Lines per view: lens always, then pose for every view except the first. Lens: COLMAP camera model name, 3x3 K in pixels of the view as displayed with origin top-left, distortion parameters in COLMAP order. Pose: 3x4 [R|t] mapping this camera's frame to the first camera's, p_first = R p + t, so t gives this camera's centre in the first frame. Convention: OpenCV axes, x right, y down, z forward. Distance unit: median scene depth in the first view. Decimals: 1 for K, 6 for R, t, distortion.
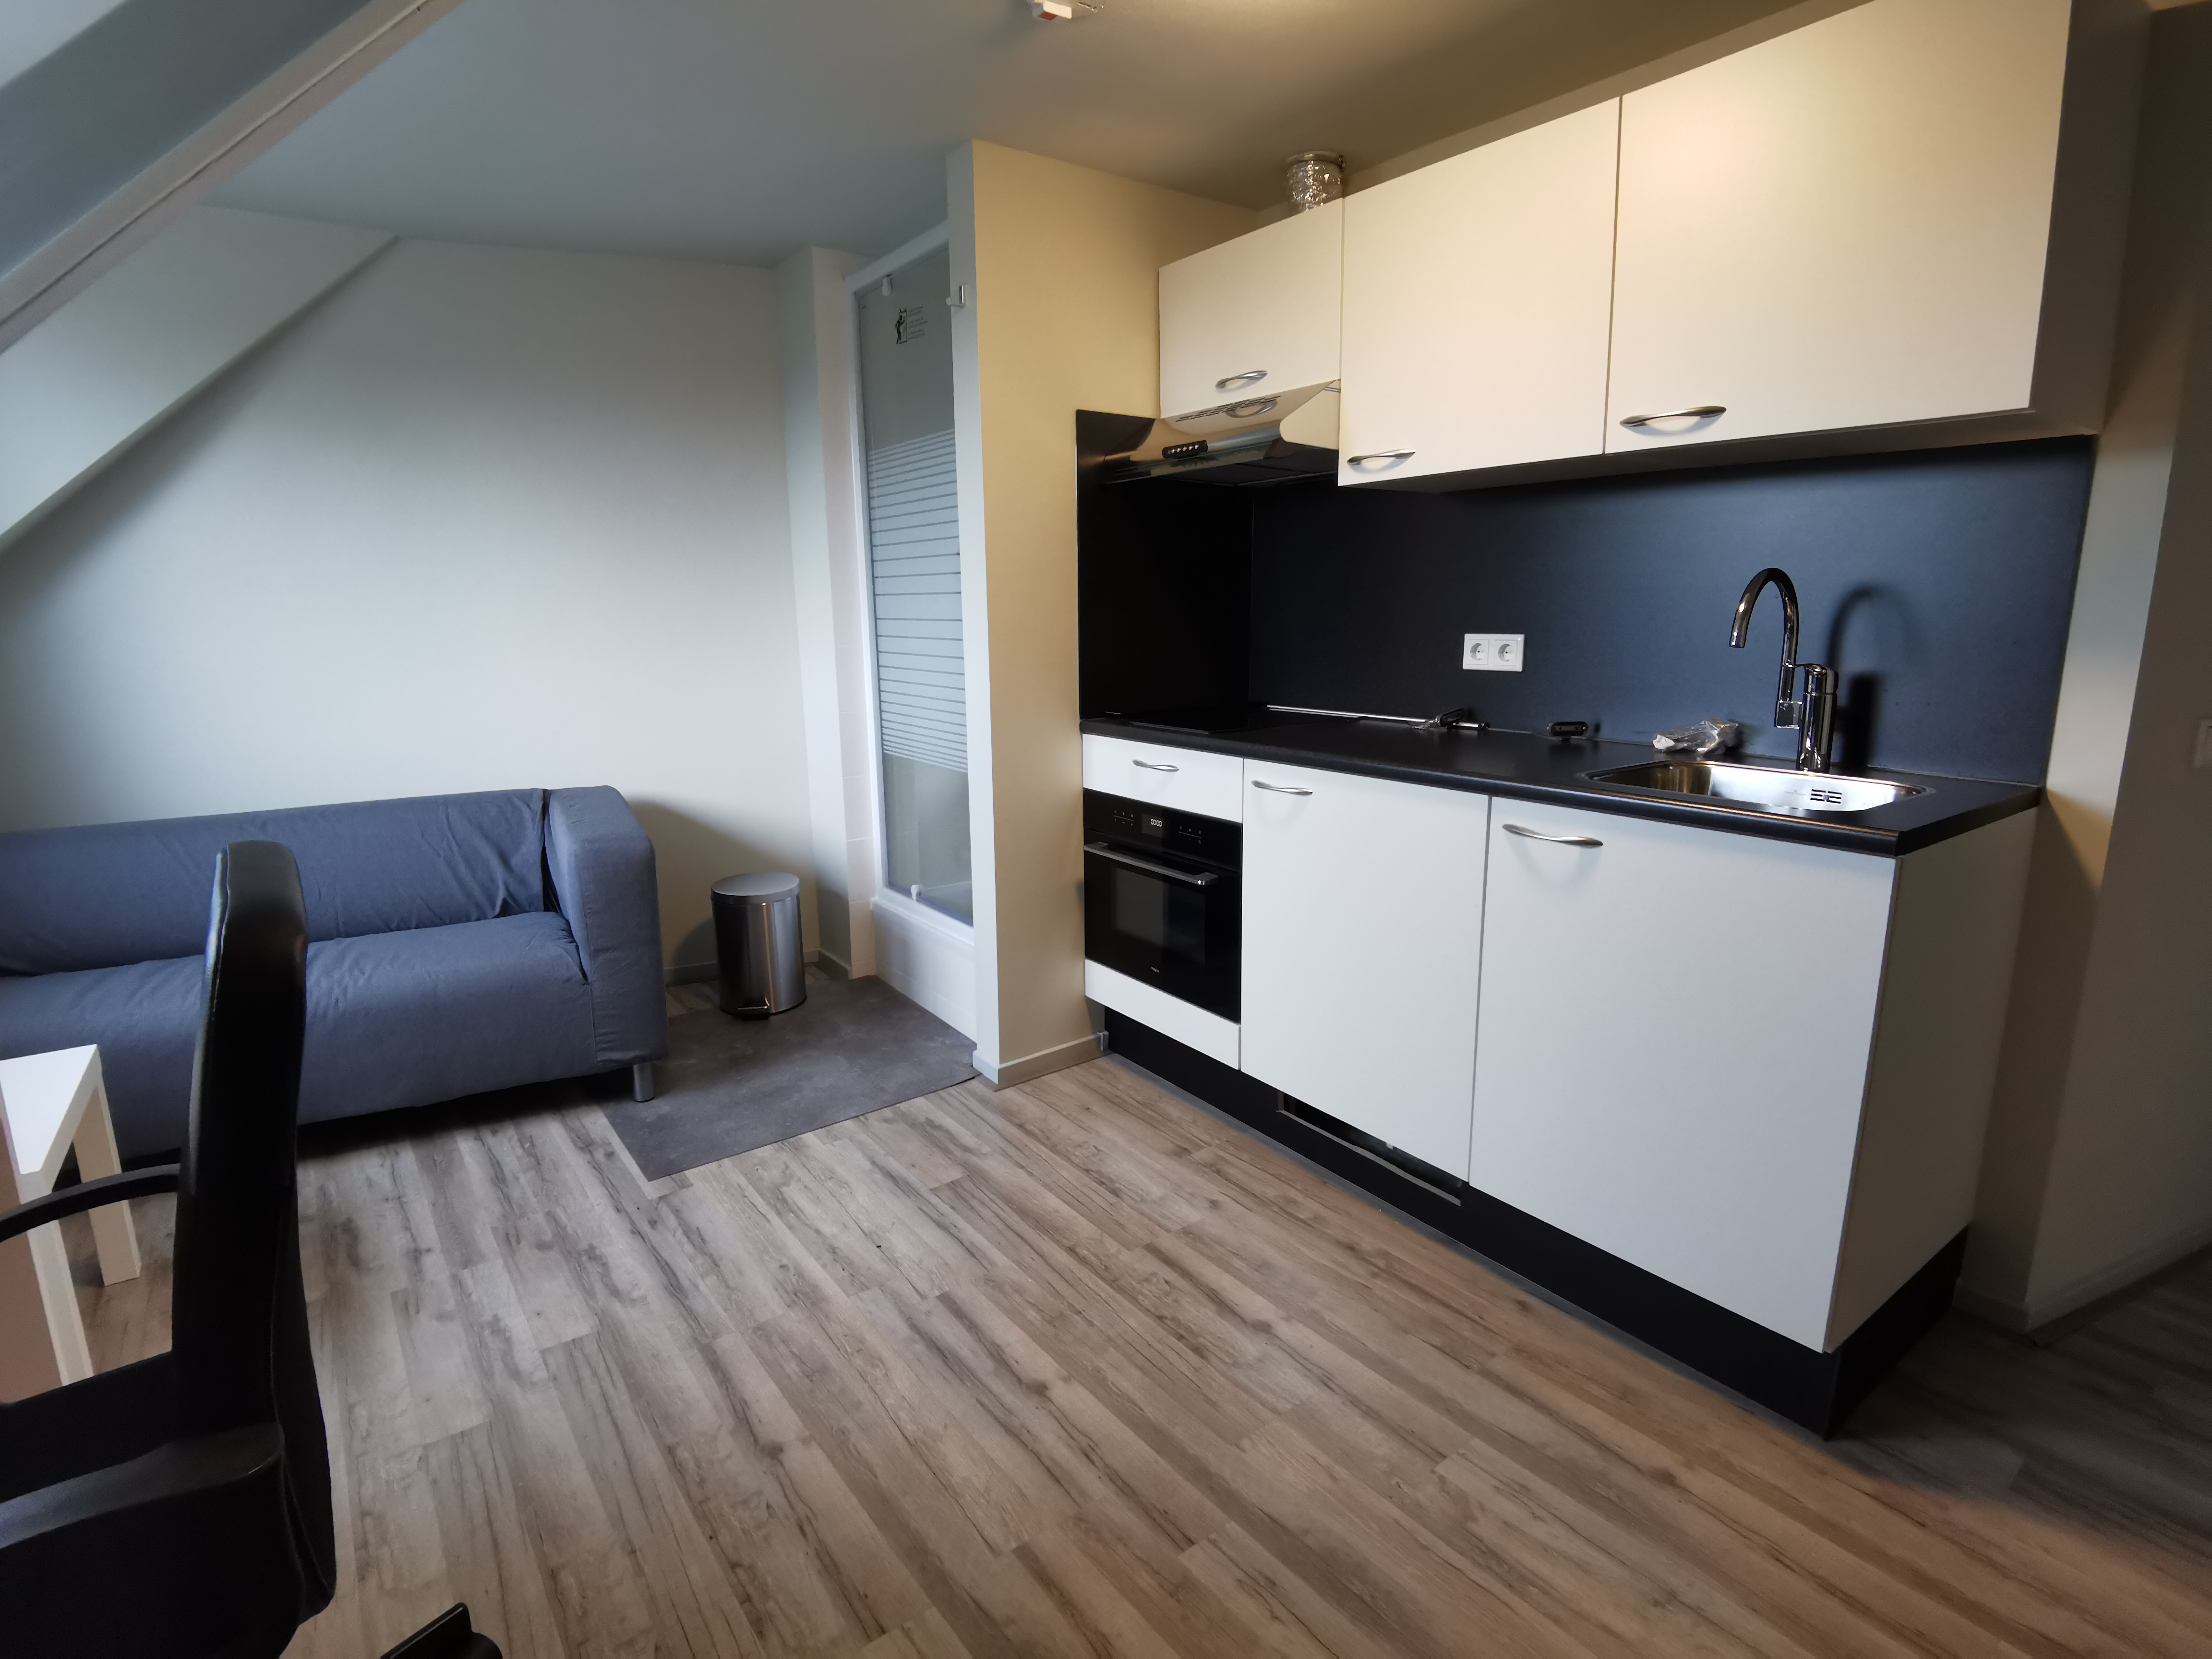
lens RADIAL K [[1115.4, 0, 1106.0], [0, 1115.4, 817.6], [0, 0, 1]] dist [-0.009757, -0.024829]
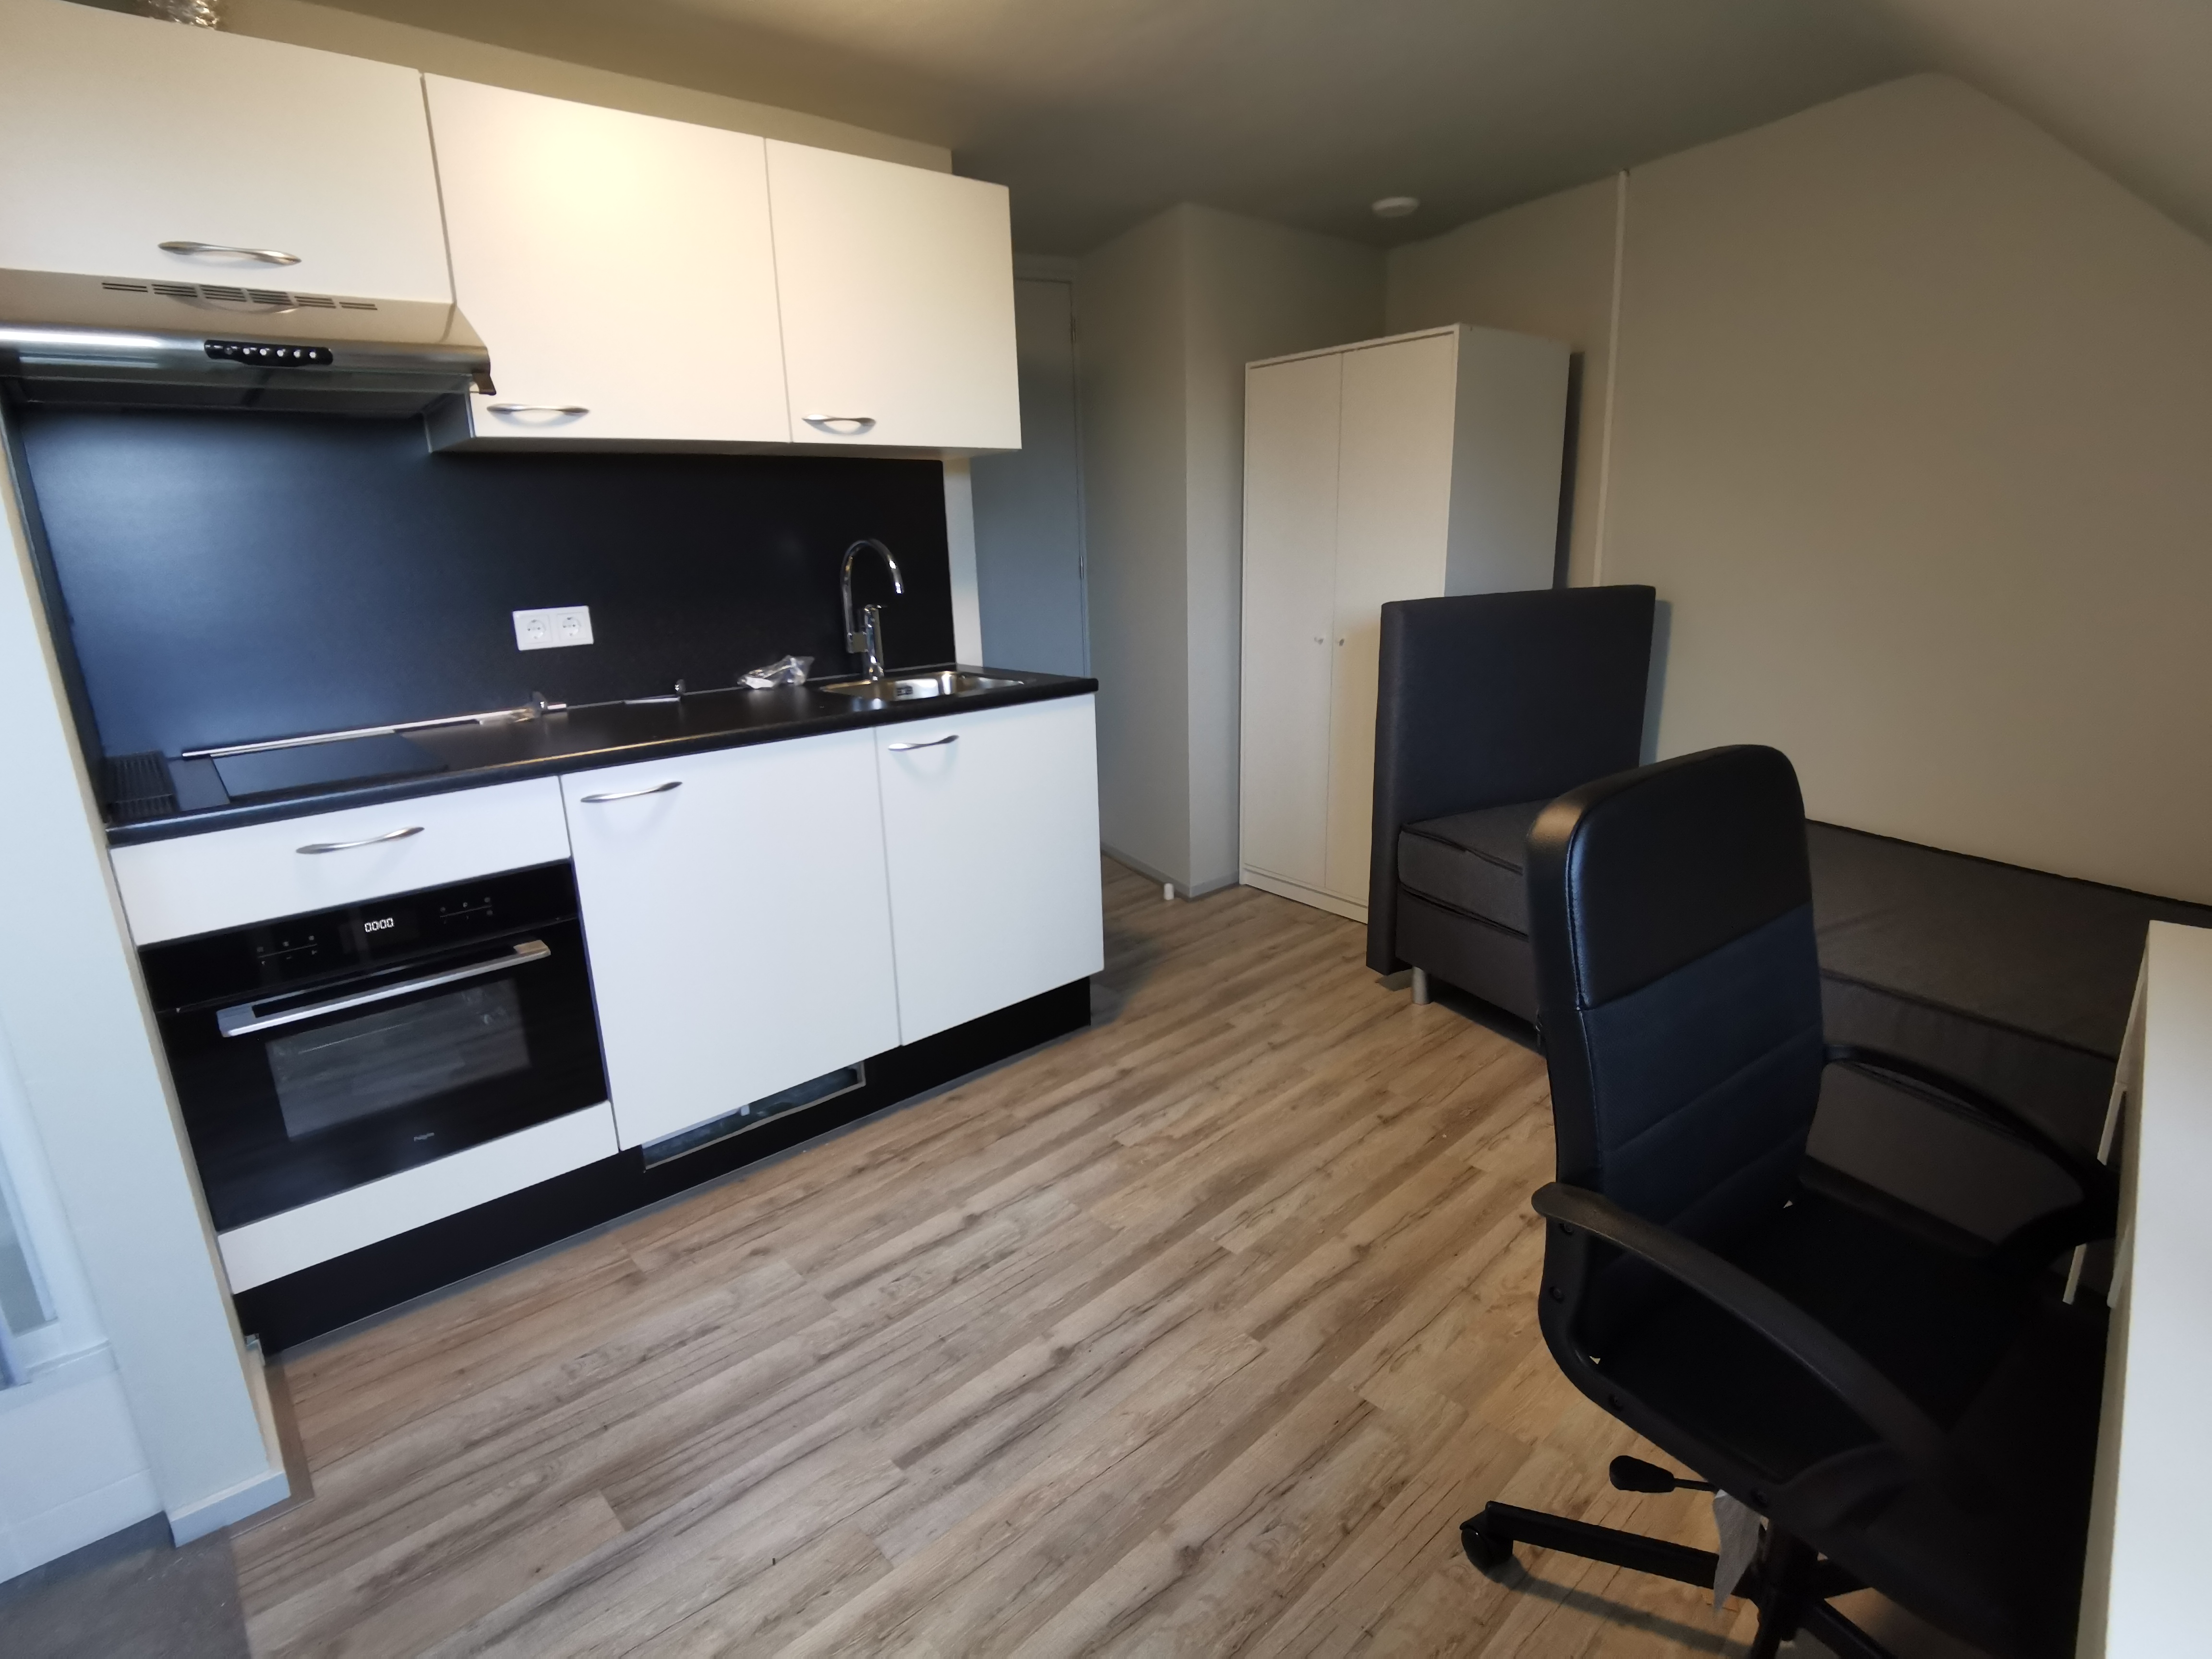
lens RADIAL K [[1115.4, 0, 1084.2], [0, 1115.4, 814.5], [0, 0, 1]] dist [-0.009757, -0.024829]
pose [[-0.097137, -0.235369, 0.967040, -0.845652], [0.228764, 0.940340, 0.251849, -0.174835], [-0.968624, 0.245687, -0.037498, 0.831427]]
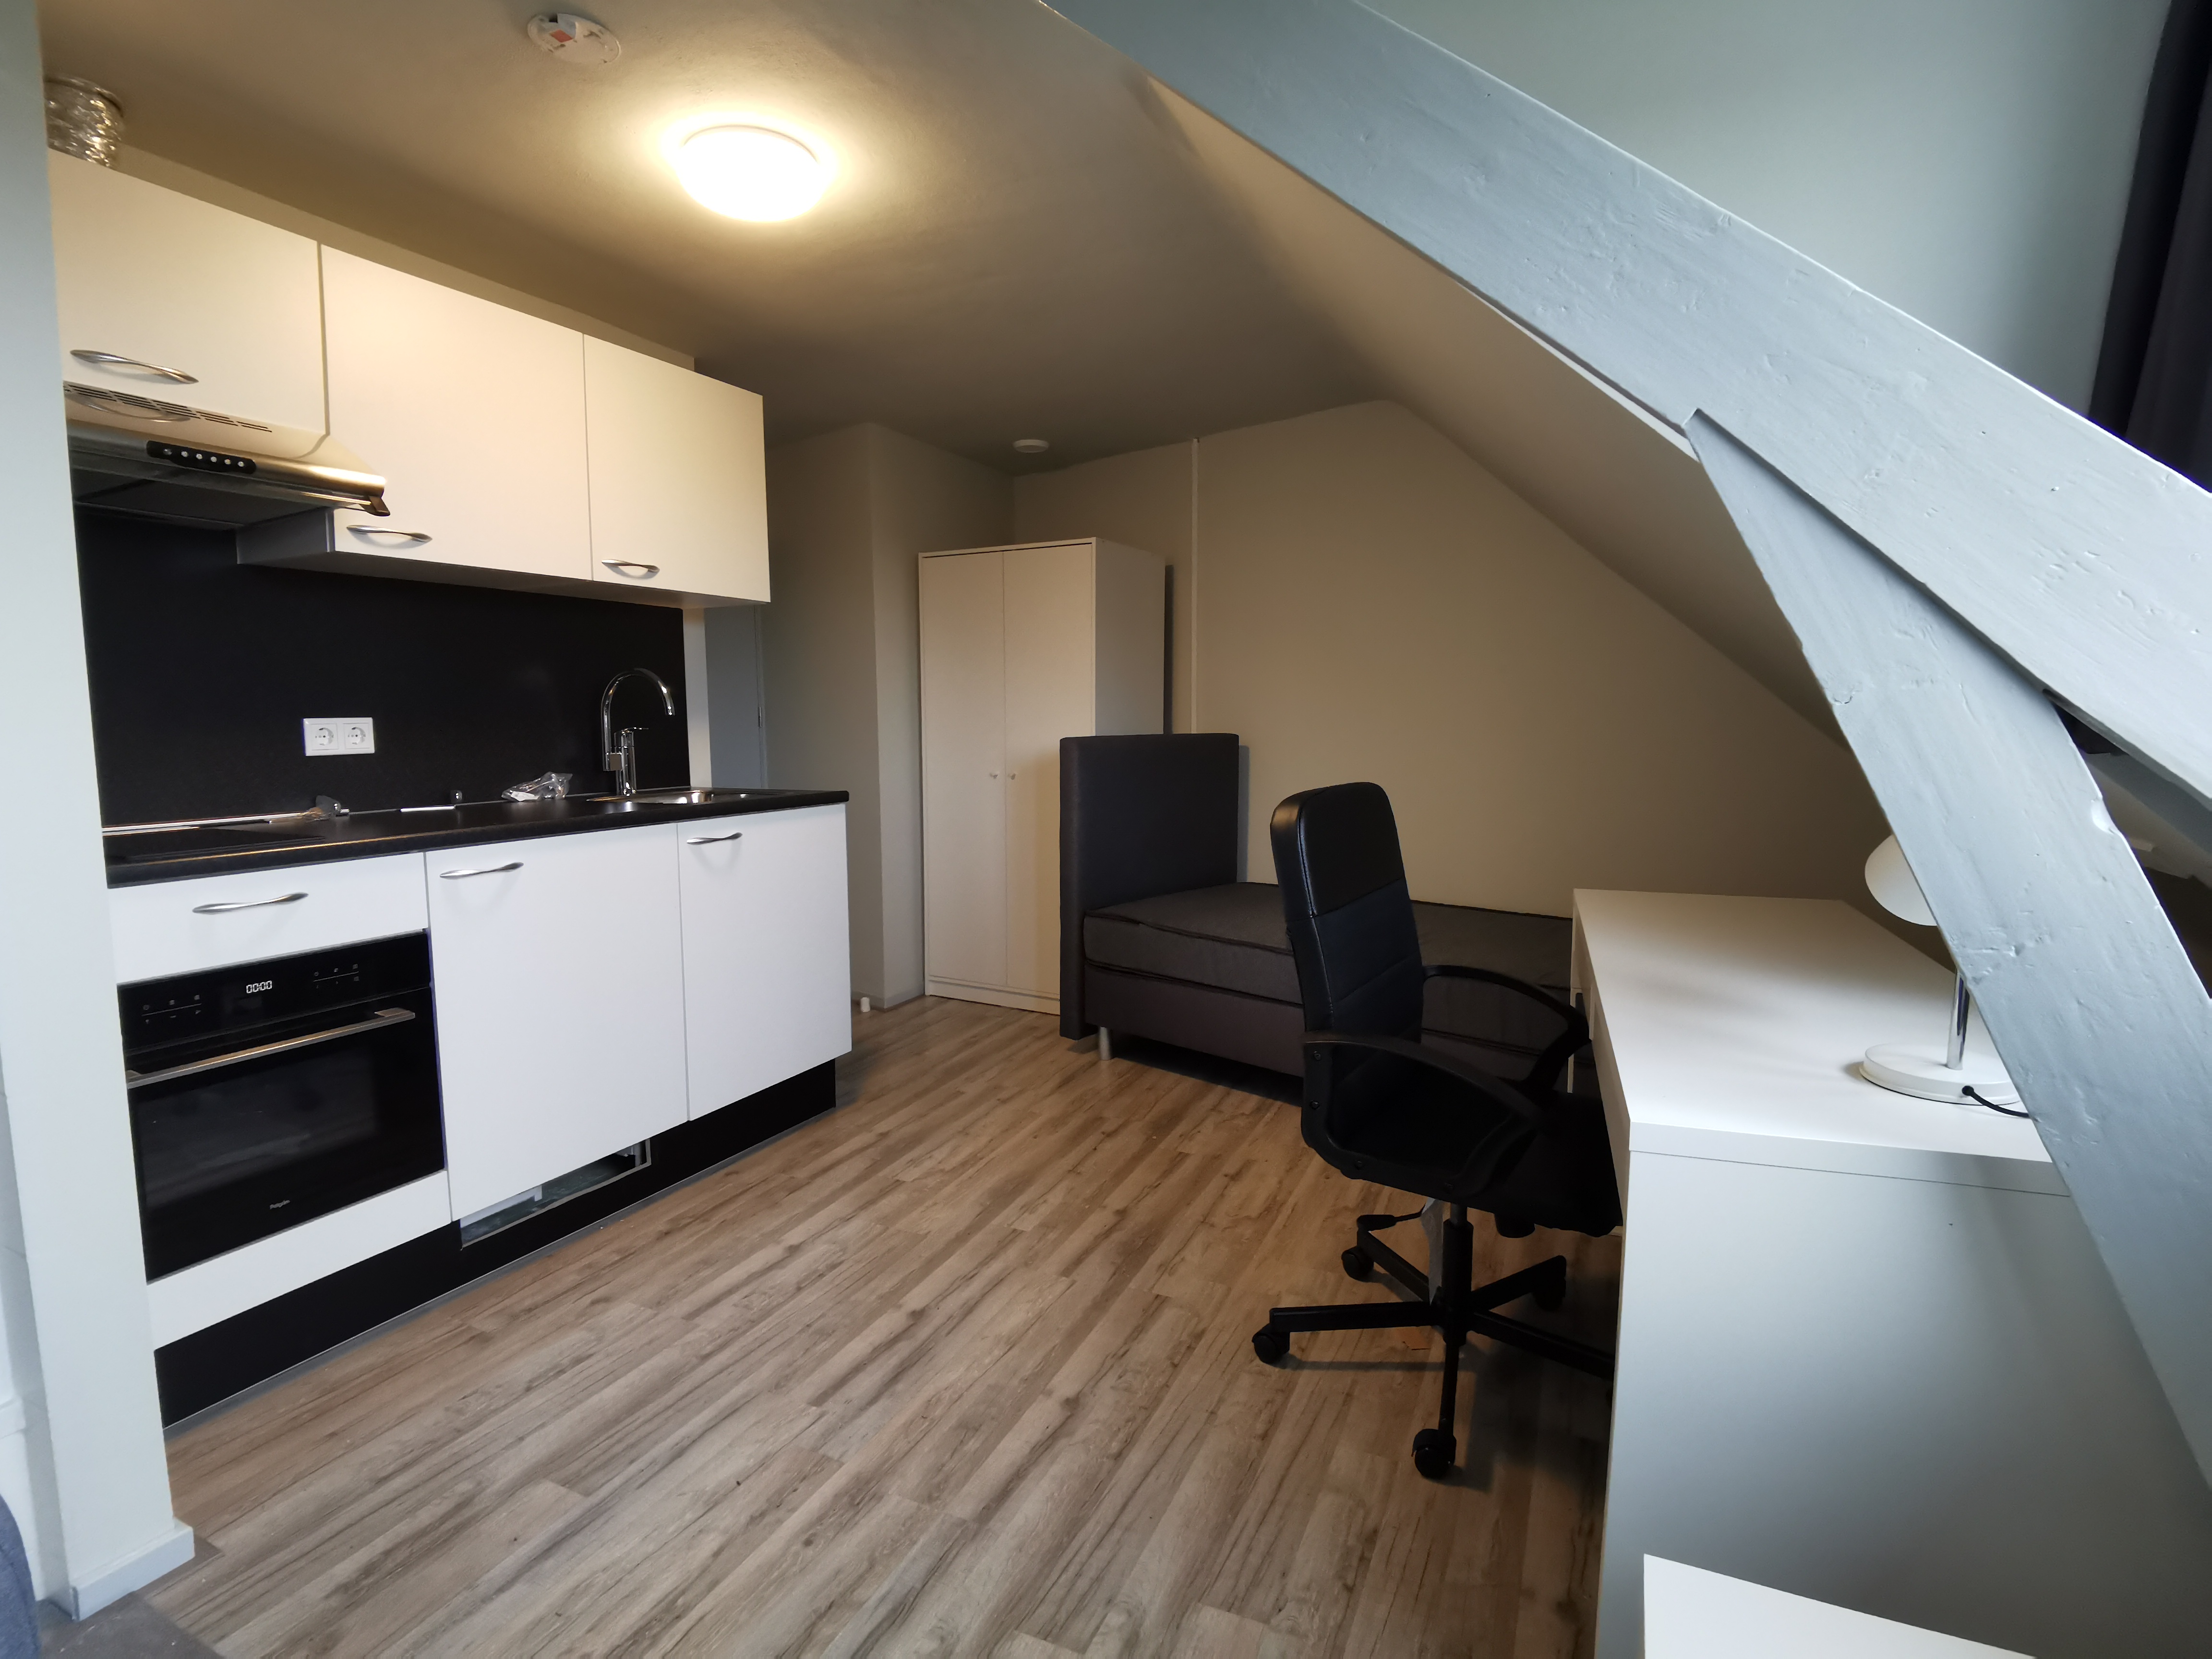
lens RADIAL K [[1115.4, 0, 1086.1], [0, 1115.4, 815.5], [0, 0, 1]] dist [-0.009757, -0.024829]
pose [[-0.469203, -0.064401, 0.880739, -1.076638], [0.187668, 0.967285, 0.170707, -0.161706], [-0.862919, 0.245382, -0.441767, 1.145932]]
